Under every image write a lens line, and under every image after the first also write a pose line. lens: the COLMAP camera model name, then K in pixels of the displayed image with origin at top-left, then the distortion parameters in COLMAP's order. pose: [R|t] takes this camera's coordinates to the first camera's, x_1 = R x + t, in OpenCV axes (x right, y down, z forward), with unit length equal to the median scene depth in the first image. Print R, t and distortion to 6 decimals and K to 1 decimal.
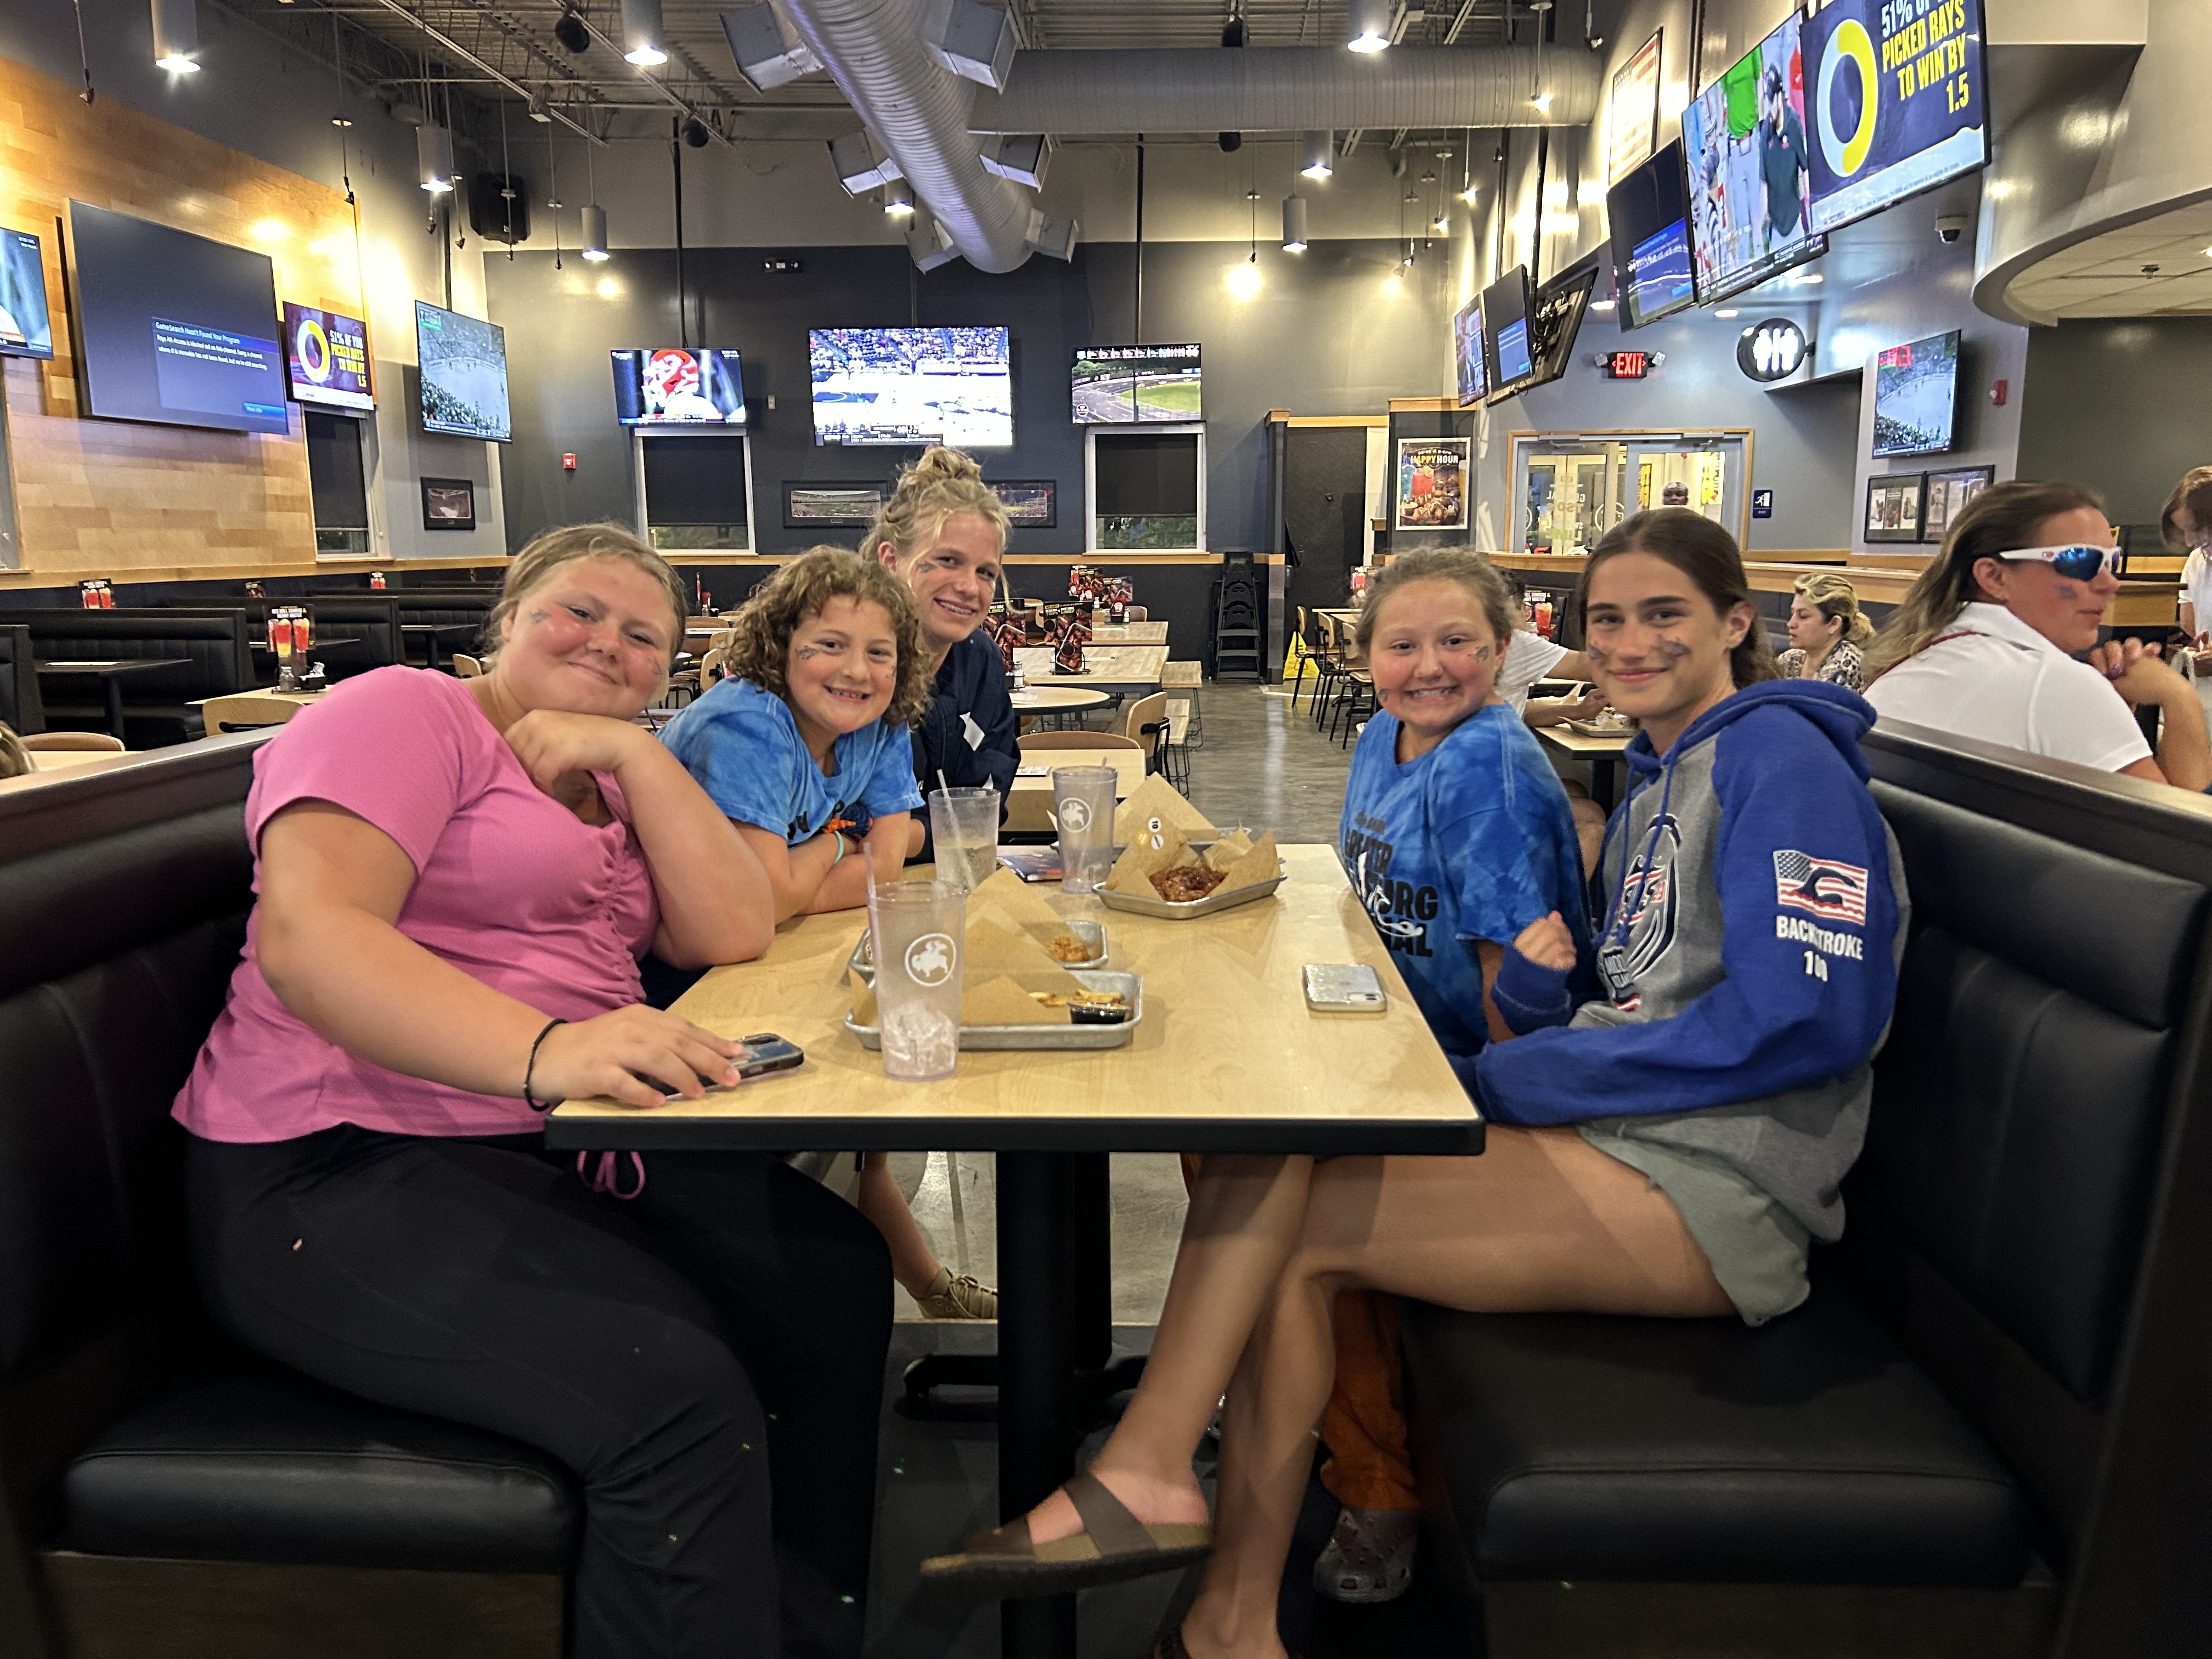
lens RADIAL K [[1656.5, 0, 1106.0], [0, 1656.5, 829.5], [0, 0, 1]] dist [0.061349, -0.061162]
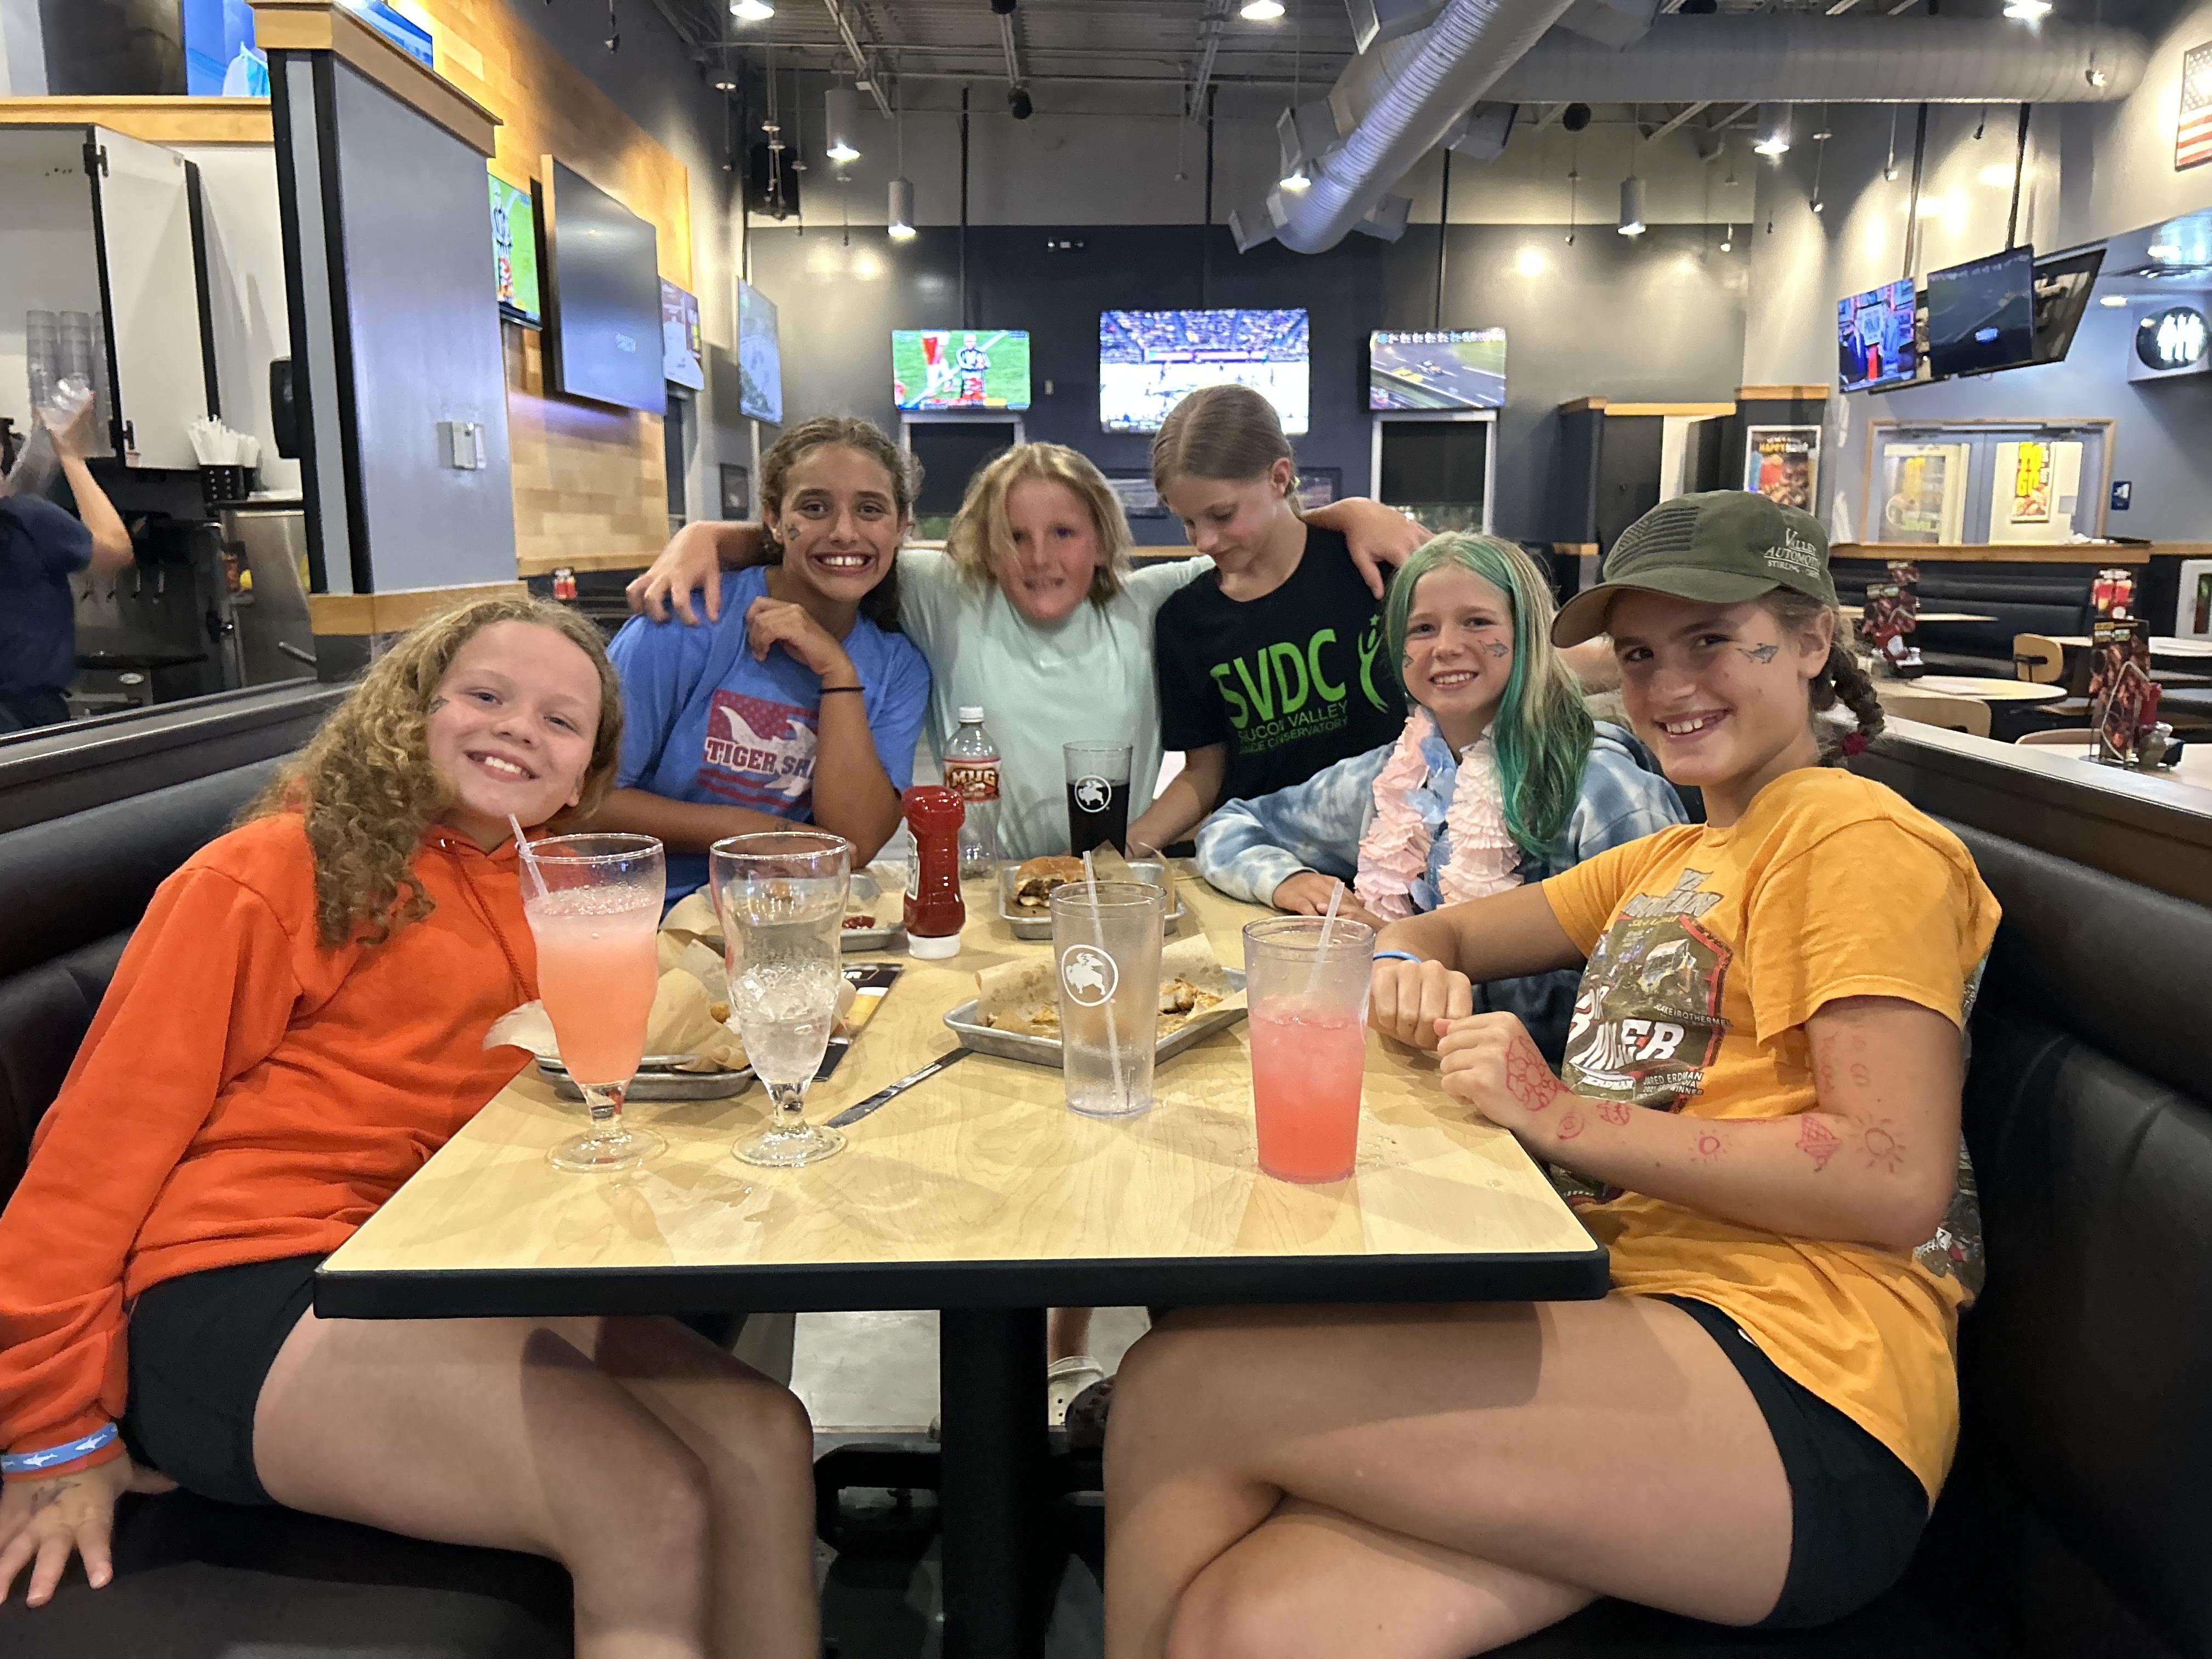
lens RADIAL K [[1656.5, 0, 1106.0], [0, 1656.5, 829.5], [0, 0, 1]] dist [0.061349, -0.061162]
pose [[0.998737, -0.003444, 0.050118, -0.249003], [0.003259, 0.999988, 0.003768, -0.003576], [-0.050130, -0.003599, 0.998736, 0.039505]]
